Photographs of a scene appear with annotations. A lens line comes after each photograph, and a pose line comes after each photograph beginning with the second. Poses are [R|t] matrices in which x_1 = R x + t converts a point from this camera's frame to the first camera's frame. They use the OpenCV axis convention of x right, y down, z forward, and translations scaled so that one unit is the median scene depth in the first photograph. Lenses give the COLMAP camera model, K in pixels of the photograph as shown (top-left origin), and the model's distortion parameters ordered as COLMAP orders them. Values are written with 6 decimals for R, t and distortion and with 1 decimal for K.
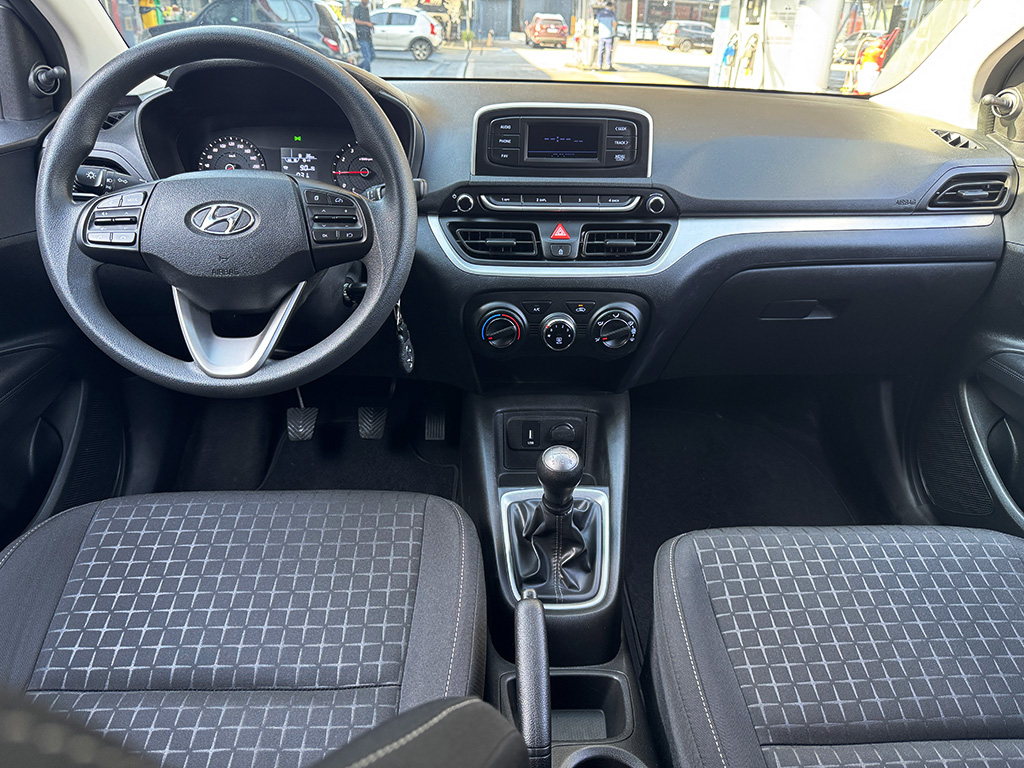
lens RADIAL K [[711.8, 0, 512.0], [0, 711.8, 384.0], [0, 0, 1]] dist [0.093985, -0.163503]
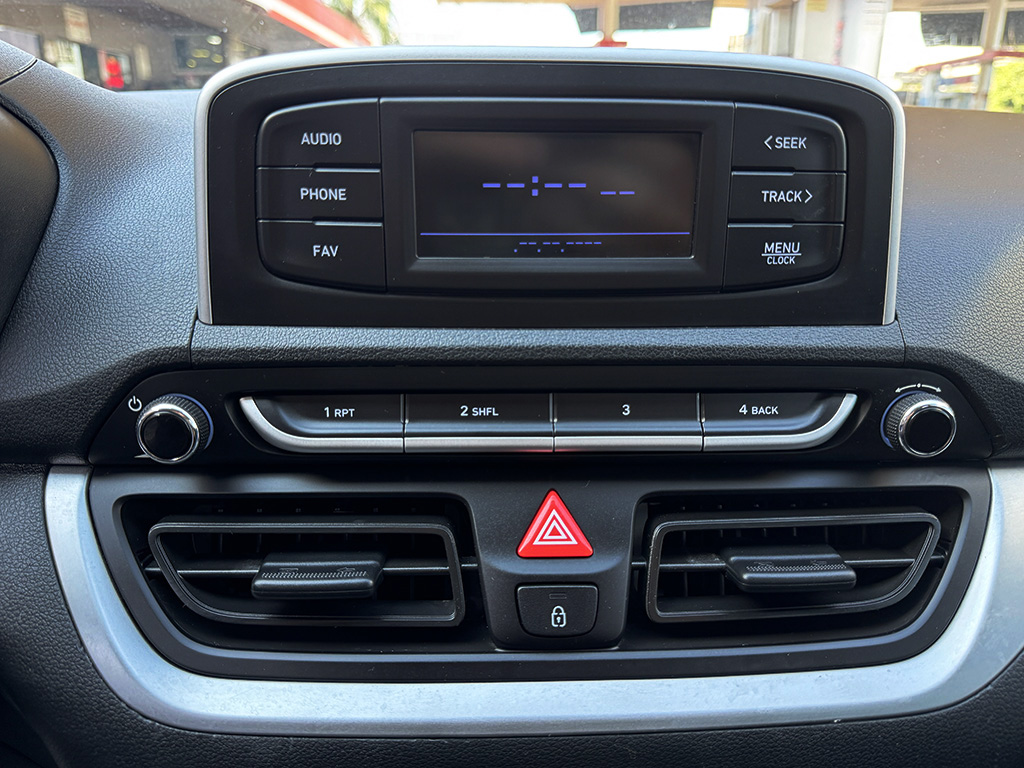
lens RADIAL K [[750.8, 0, 512.0], [0, 750.8, 384.0], [0, 0, 1]] dist [0.110540, -0.223046]
pose [[0.999783, -0.011802, -0.017148, 0.057567], [0.009202, 0.989460, -0.144515, -0.226516], [0.018673, 0.144326, 0.989354, 0.726400]]
